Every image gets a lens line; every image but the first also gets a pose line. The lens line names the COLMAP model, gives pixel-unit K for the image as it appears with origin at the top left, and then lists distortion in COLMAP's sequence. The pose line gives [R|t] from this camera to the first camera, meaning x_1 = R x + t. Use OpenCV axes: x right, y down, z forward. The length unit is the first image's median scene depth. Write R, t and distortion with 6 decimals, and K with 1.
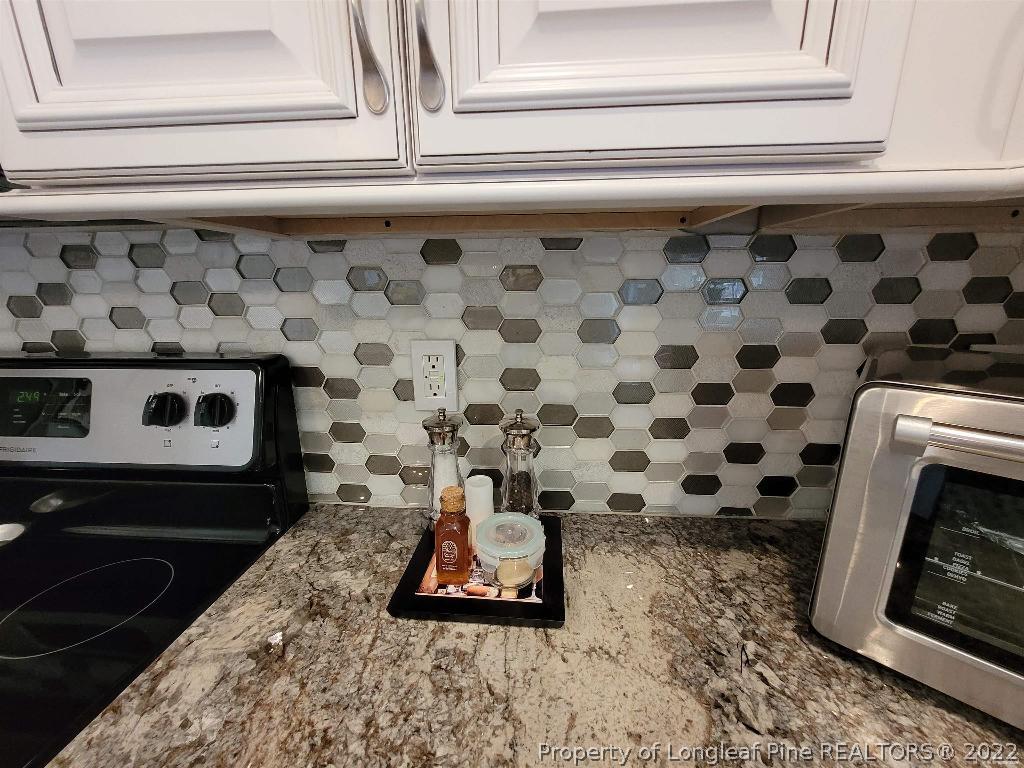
lens RADIAL K [[405.3, 0, 512.0], [0, 405.3, 384.0], [0, 0, 1]] dist [-0.001572, -0.000217]
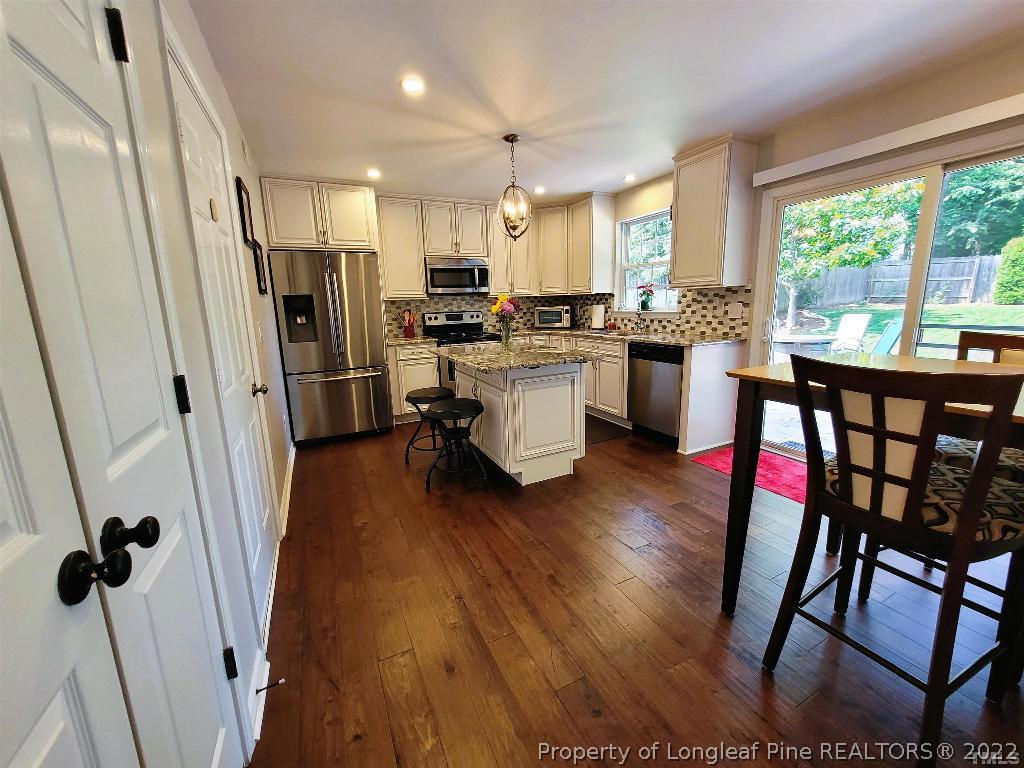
lens RADIAL K [[405.3, 0, 512.0], [0, 405.3, 384.0], [0, 0, 1]] dist [-0.001572, -0.000217]
pose [[0.868021, -0.117212, 0.482495, -4.239259], [0.147292, 0.988783, -0.024779, 1.739695], [-0.474178, 0.092576, 0.875548, -6.536363]]
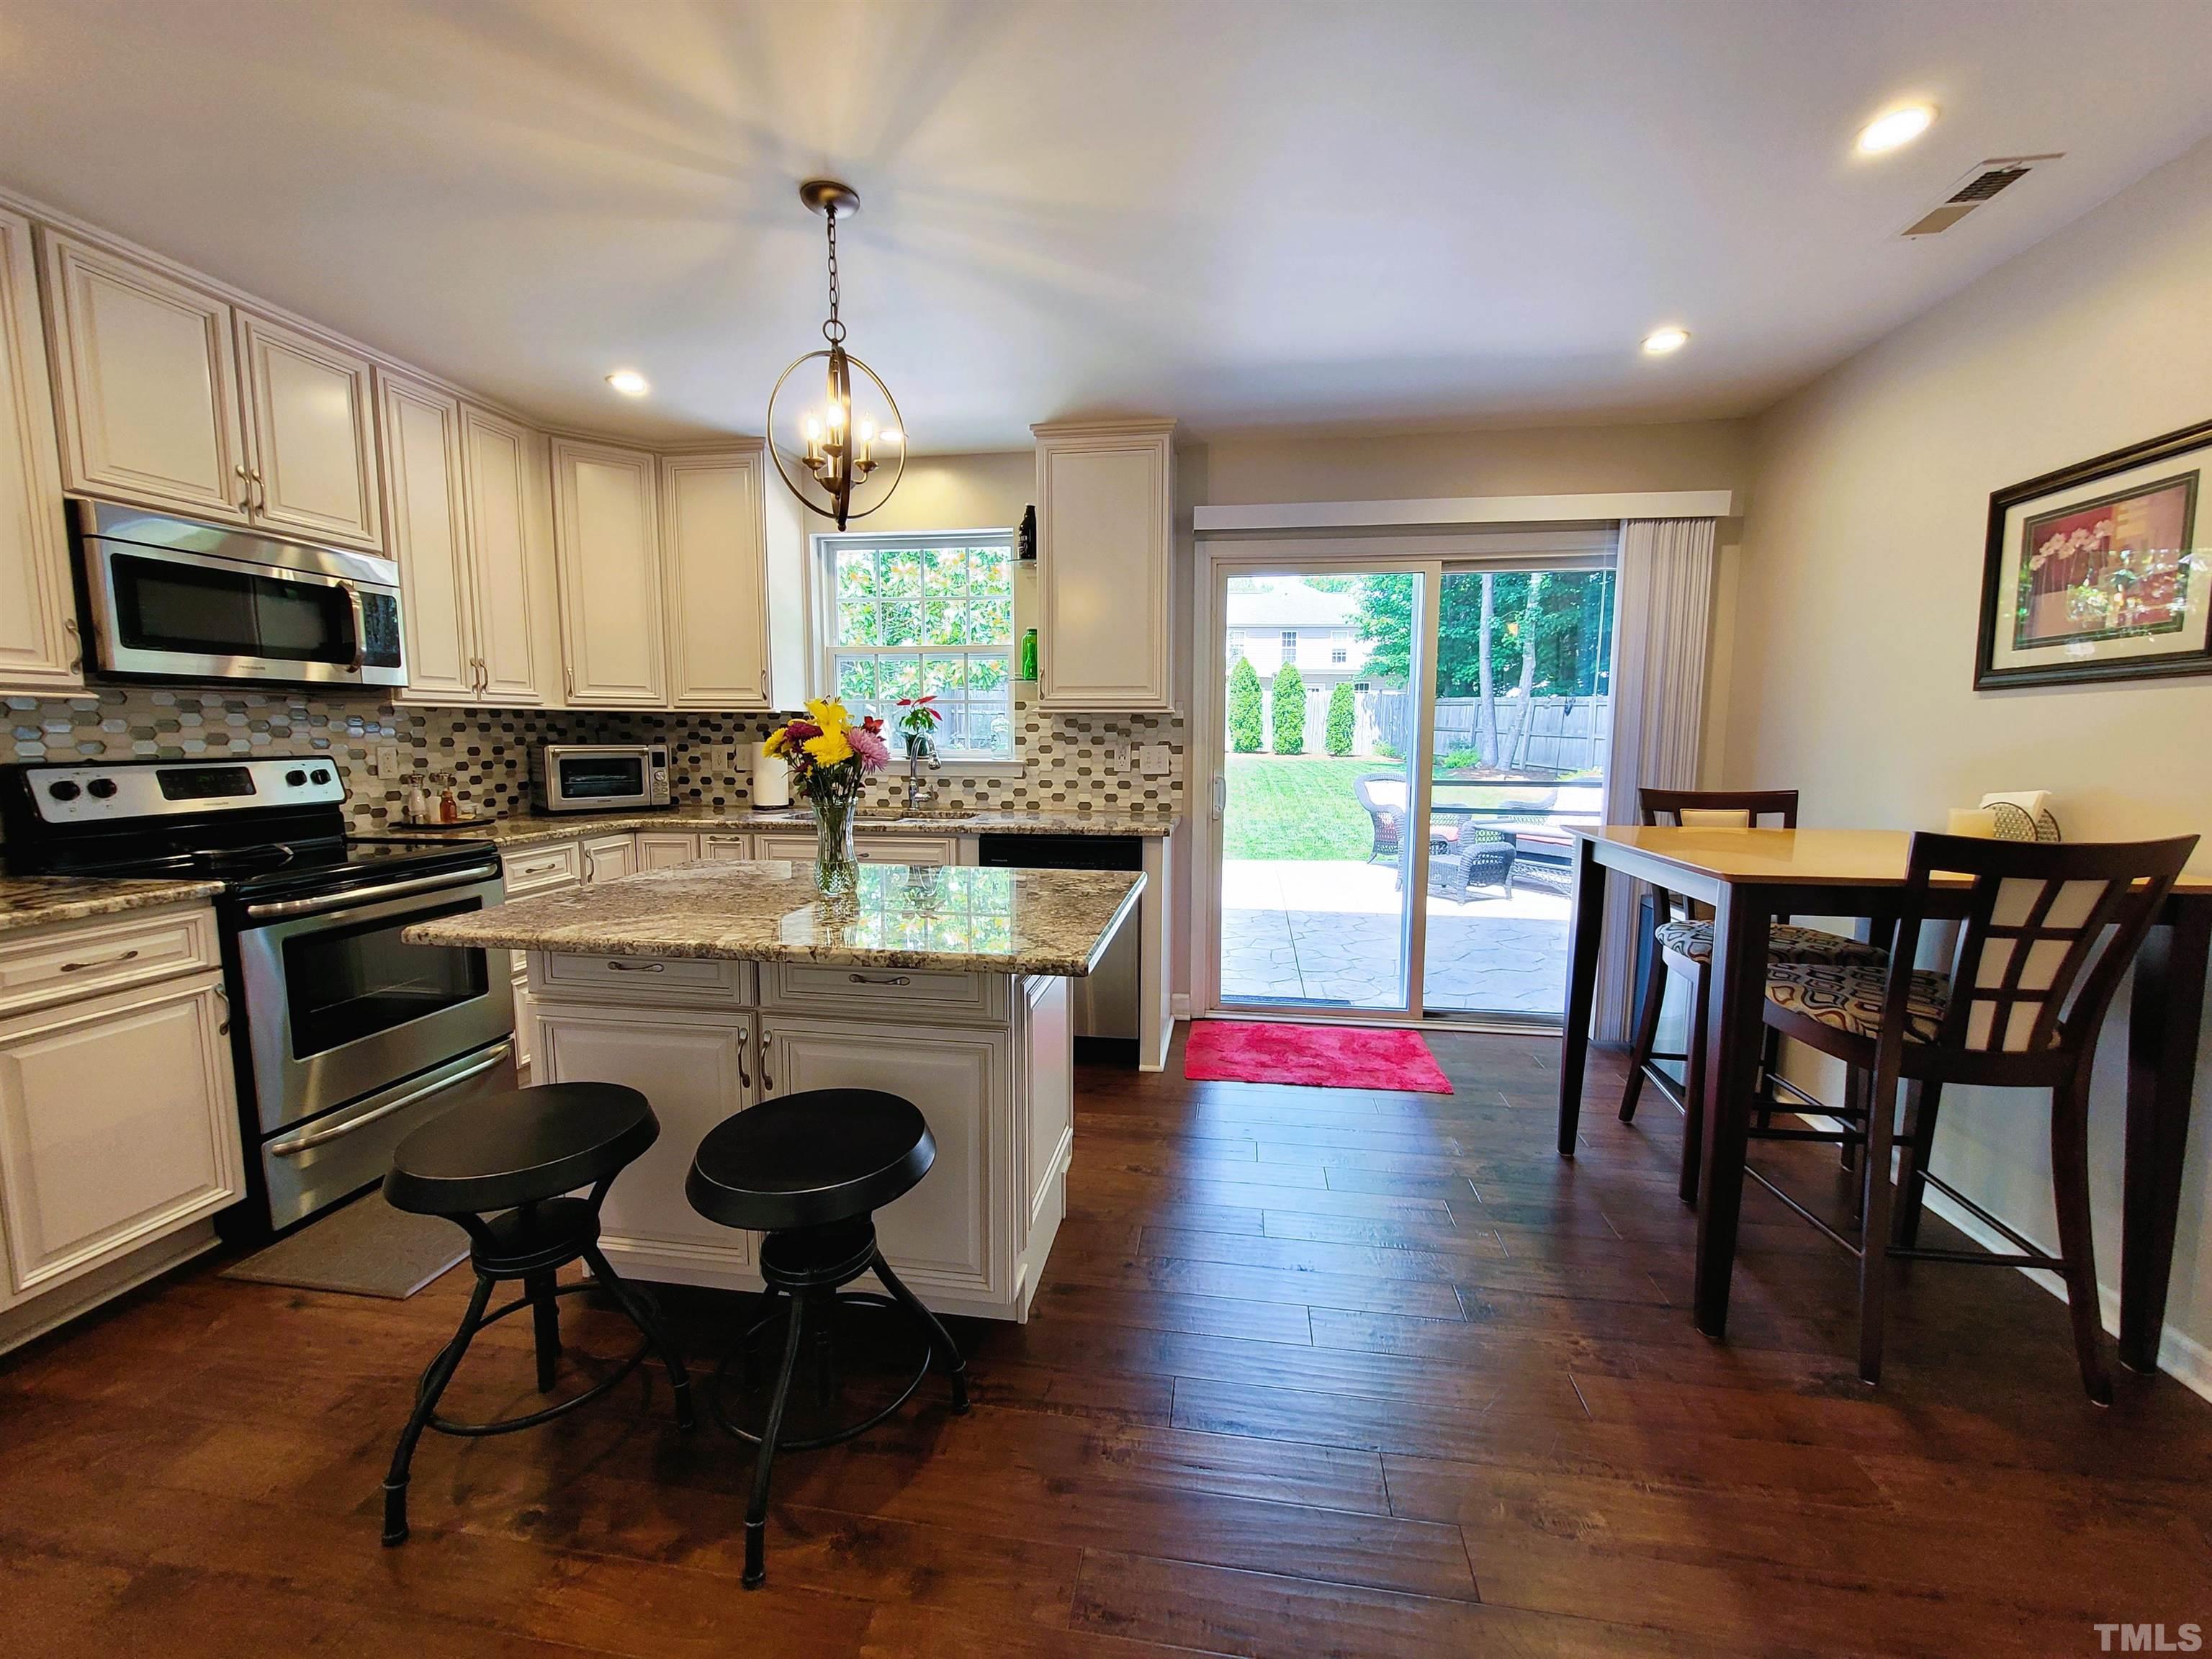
lens RADIAL K [[872.7, 0, 1107.6], [0, 872.7, 825.6], [0, 0, 1]] dist [-0.000265, -0.000104]
pose [[0.078155, -0.102071, 0.991702, -4.861199], [0.243191, 0.966647, 0.080327, 0.929123], [-0.966825, 0.234895, 0.100371, -3.386435]]
